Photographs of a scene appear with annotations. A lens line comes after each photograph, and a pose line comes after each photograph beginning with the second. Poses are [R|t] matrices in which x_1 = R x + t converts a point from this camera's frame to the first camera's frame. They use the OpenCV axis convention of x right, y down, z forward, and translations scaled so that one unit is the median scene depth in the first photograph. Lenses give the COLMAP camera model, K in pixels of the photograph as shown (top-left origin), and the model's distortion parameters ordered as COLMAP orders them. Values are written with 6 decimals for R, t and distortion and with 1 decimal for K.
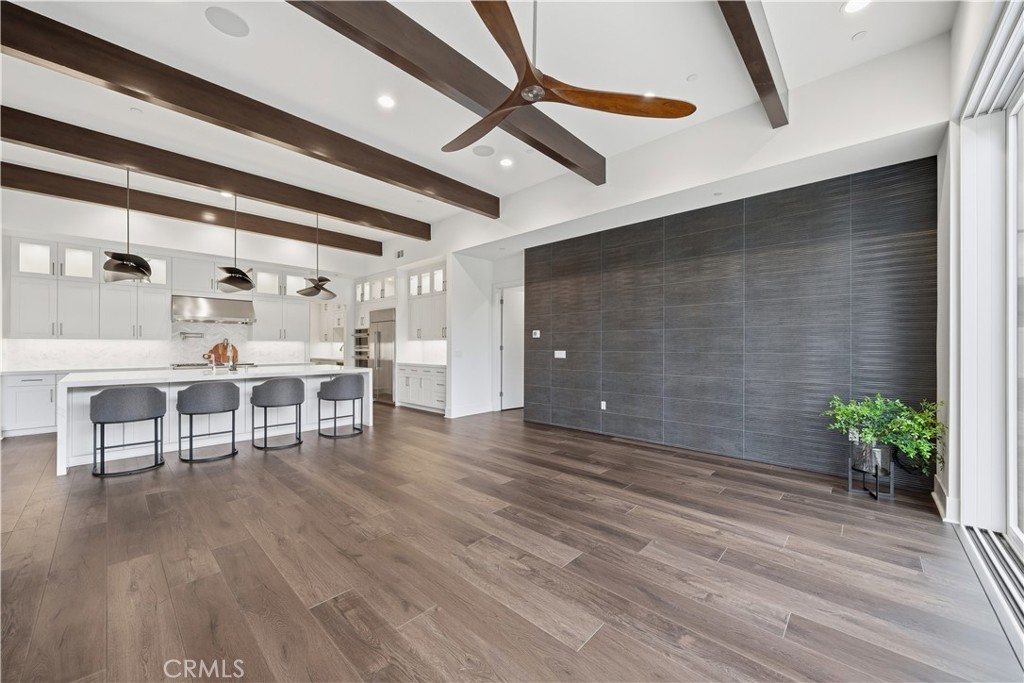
lens RADIAL K [[372.5, 0, 504.3], [0, 372.5, 346.9], [0, 0, 1]] dist [-0.000876, 0.000244]
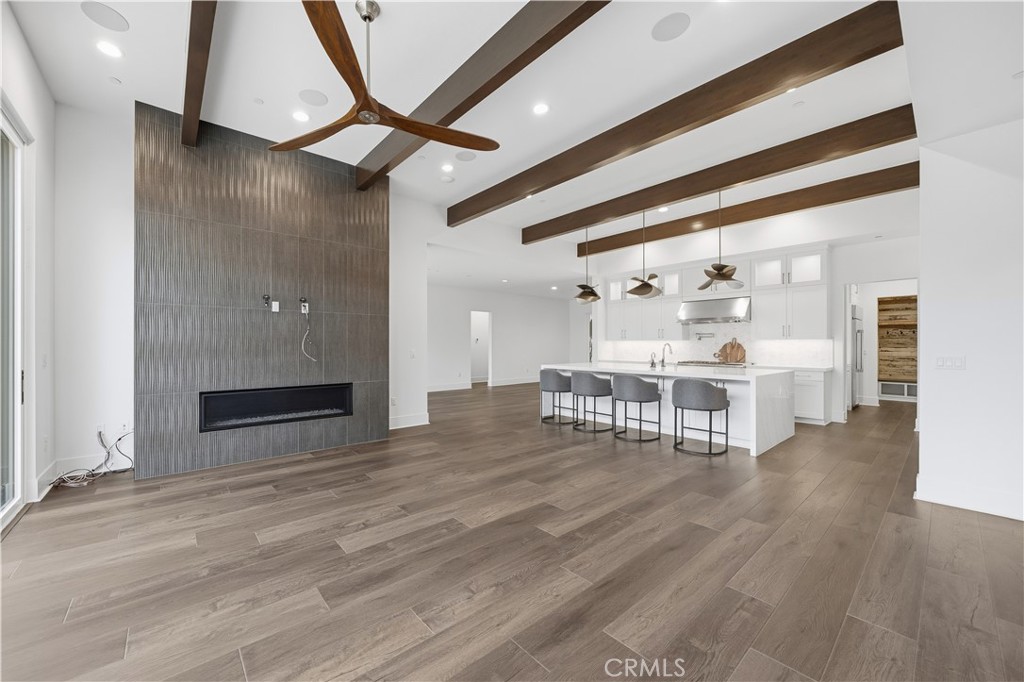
lens RADIAL K [[422.9, 0, 509.7], [0, 422.9, 345.9], [0, 0, 1]] dist [-0.002194, 0.000504]
pose [[-0.122551, 0.001425, -0.992461, 0.767296], [-0.002179, 0.999996, 0.001705, -0.002279], [0.992460, 0.002372, -0.122547, 0.943505]]
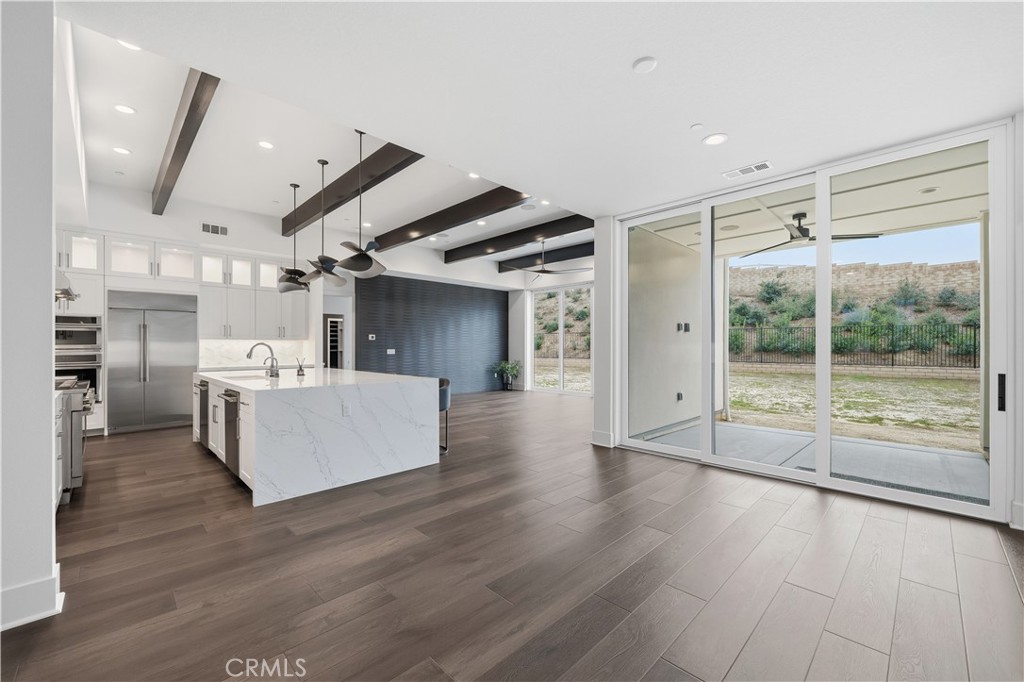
lens RADIAL K [[422.9, 0, 512.1], [0, 422.9, 346.9], [0, 0, 1]] dist [-0.002194, 0.000504]
pose [[0.035896, -0.001998, 0.999354, -2.137506], [0.000704, 0.999998, 0.001974, -0.003176], [-0.999355, 0.000632, 0.035897, 0.626338]]
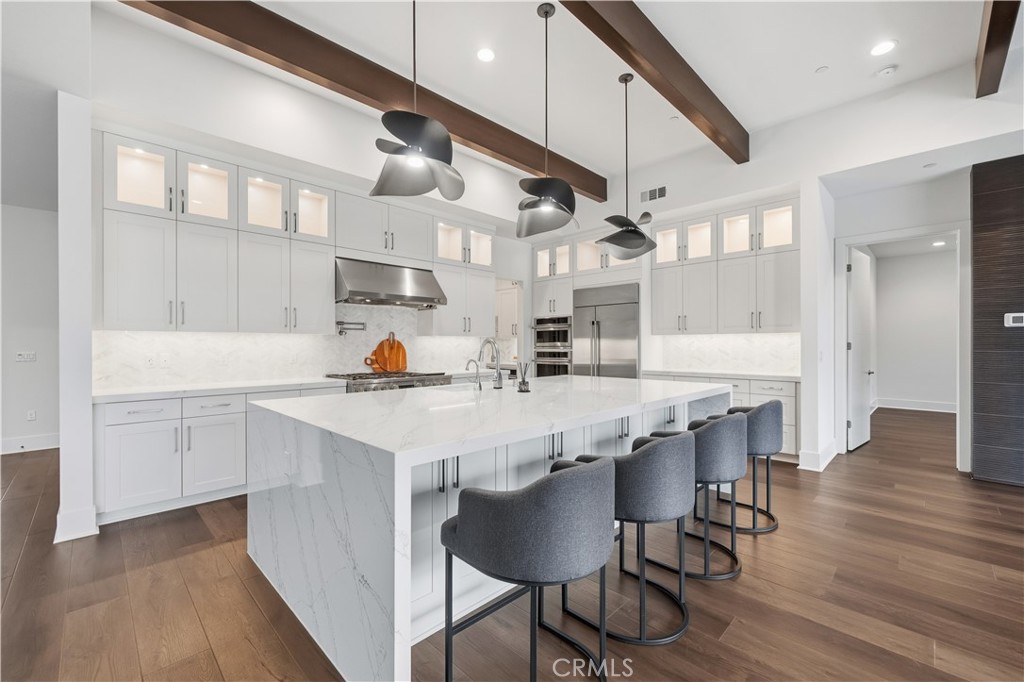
lens RADIAL K [[422.9, 0, 514.8], [0, 422.9, 344.0], [0, 0, 1]] dist [-0.002194, 0.000504]
pose [[0.999223, -0.003118, -0.039290, -0.896294], [0.003045, 0.999994, -0.001916, -0.001246], [0.039295, 0.001795, 0.999226, 0.538011]]
